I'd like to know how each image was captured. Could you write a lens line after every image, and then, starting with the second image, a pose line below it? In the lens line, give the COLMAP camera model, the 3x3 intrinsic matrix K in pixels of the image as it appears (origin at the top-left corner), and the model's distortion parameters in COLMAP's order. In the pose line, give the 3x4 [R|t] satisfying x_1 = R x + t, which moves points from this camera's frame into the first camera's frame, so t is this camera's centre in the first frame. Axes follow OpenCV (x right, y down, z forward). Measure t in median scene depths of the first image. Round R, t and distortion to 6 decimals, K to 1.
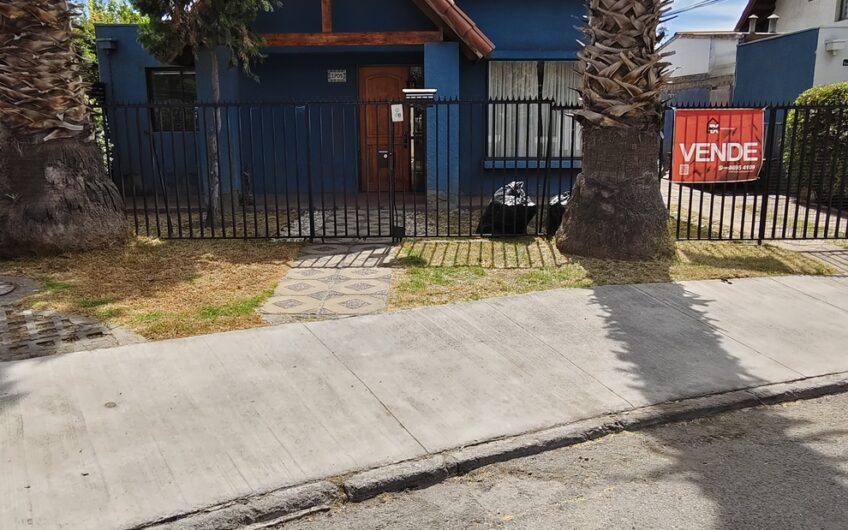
lens RADIAL K [[686.6, 0, 433.5], [0, 686.6, 266.2], [0, 0, 1]] dist [-0.081875, 0.135134]
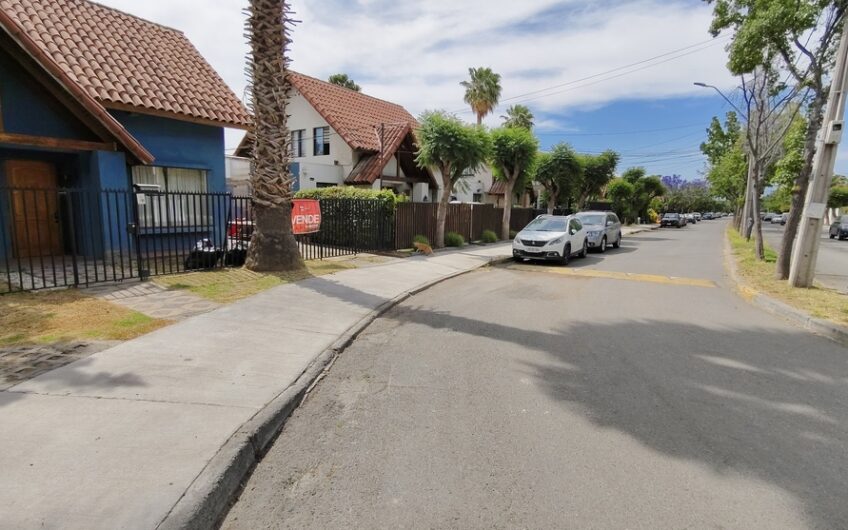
lens RADIAL K [[424.2, 0, 426.1], [0, 424.2, 252.4], [0, 0, 1]] dist [-0.047039, 0.067956]
pose [[0.583910, -0.080154, 0.807852, -0.525214], [0.156975, 0.987481, -0.015484, 0.021587], [-0.796498, 0.135854, 0.589182, -0.106770]]
